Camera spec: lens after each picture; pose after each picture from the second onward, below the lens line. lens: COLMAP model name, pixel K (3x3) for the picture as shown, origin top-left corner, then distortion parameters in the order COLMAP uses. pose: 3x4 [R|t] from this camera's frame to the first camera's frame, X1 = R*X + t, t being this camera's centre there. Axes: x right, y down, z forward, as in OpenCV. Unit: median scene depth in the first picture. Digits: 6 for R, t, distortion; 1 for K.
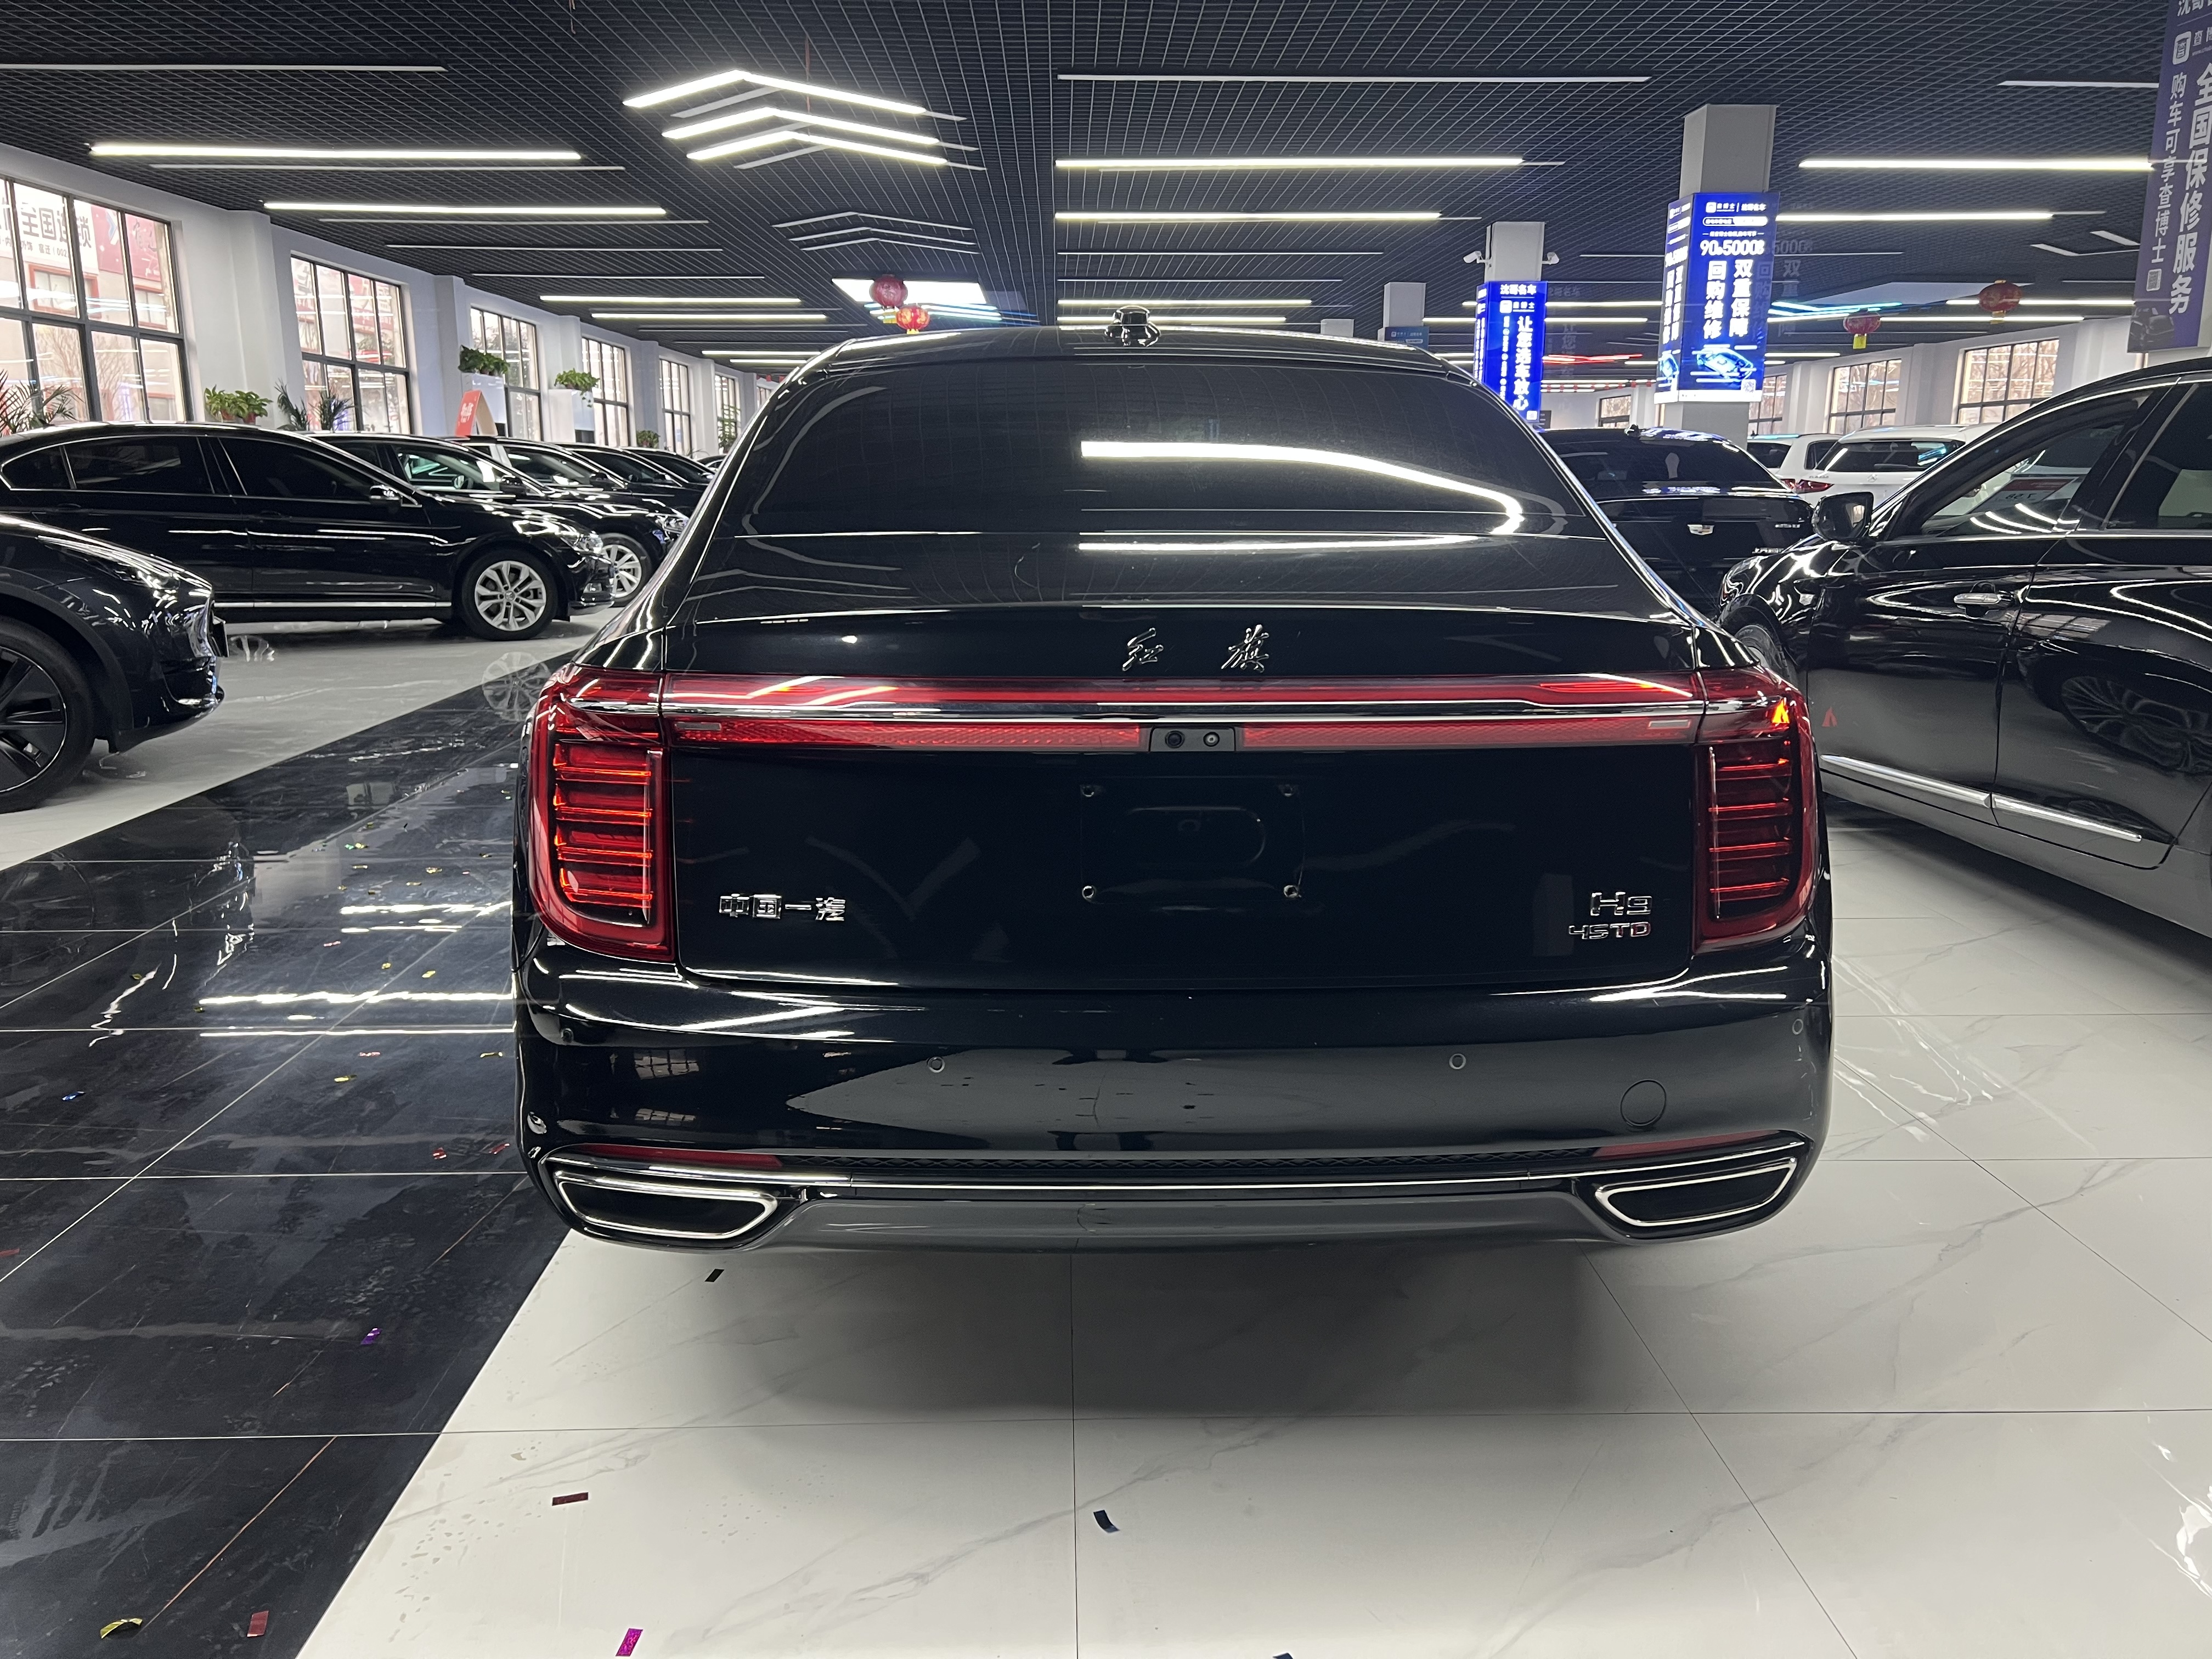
lens RADIAL K [[1644.7, 0, 1101.4], [0, 1644.7, 825.8], [0, 0, 1]] dist [0.045121, -0.042760]
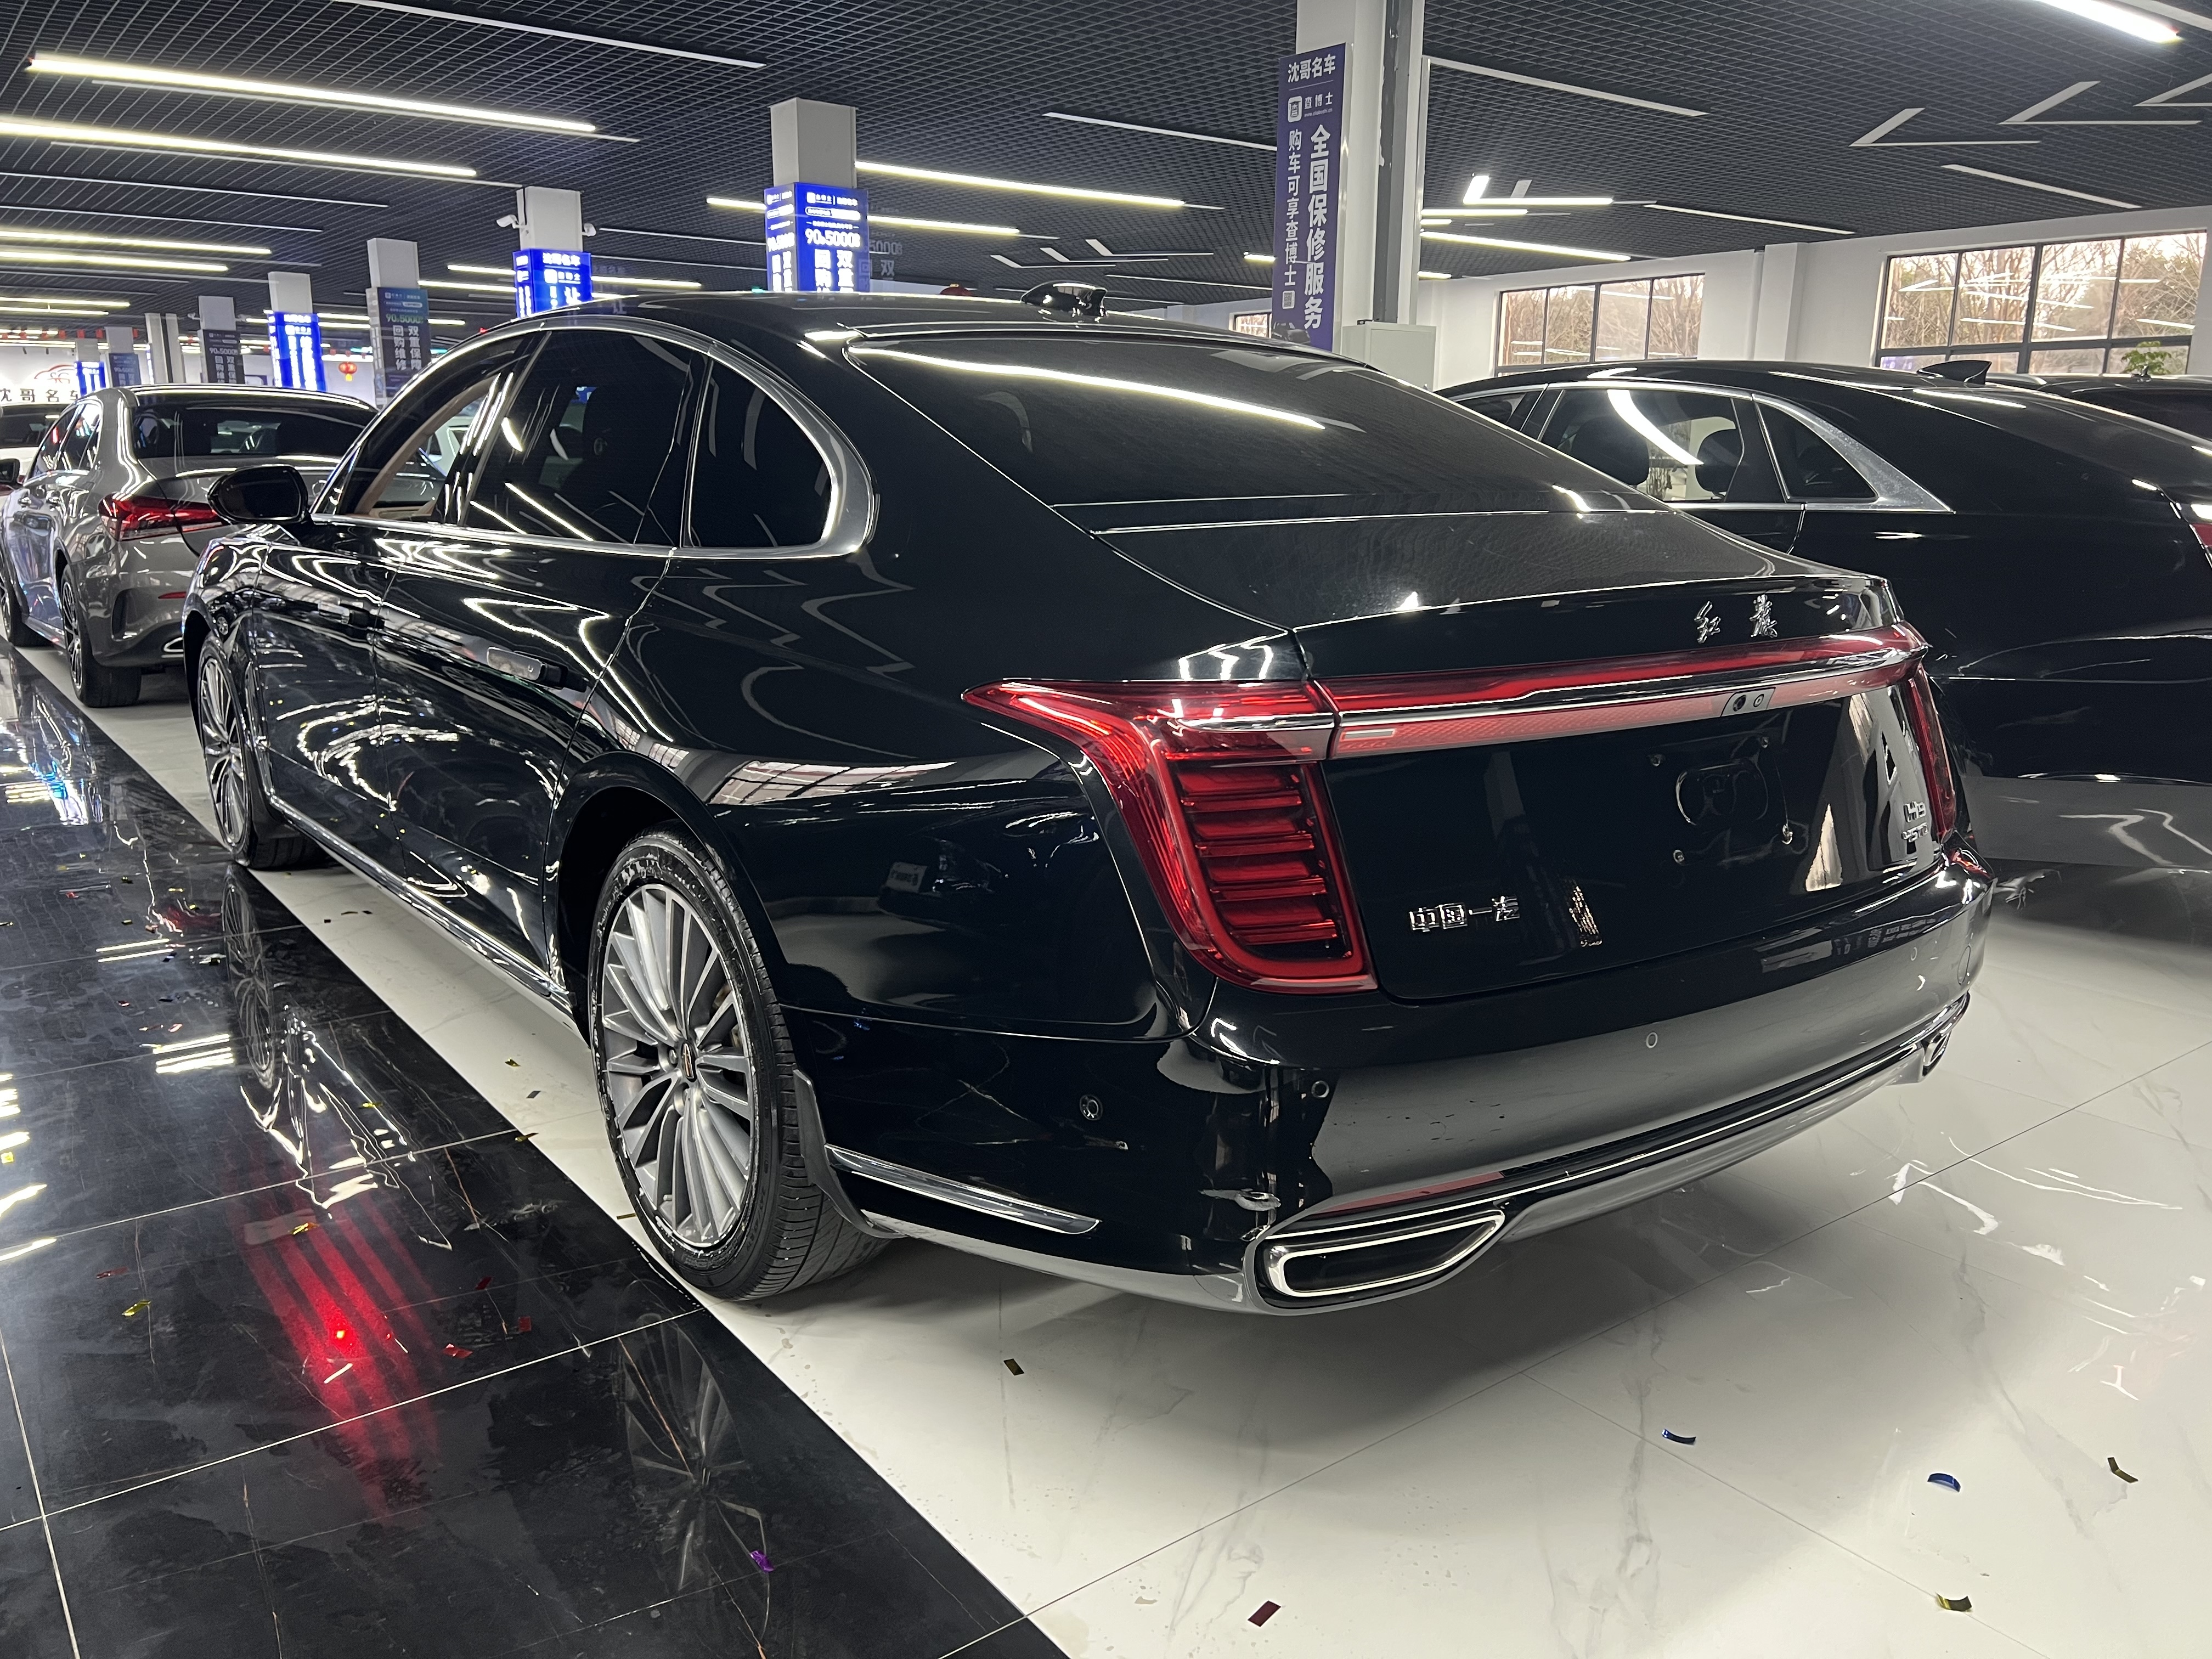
lens RADIAL K [[1644.7, 0, 1099.2], [0, 1644.7, 834.2], [0, 0, 1]] dist [0.045121, -0.042760]
pose [[0.817912, -0.124956, 0.561610, -0.117460], [0.114662, 0.991951, 0.053715, -0.009564], [-0.563802, 0.020461, 0.825657, 0.042552]]
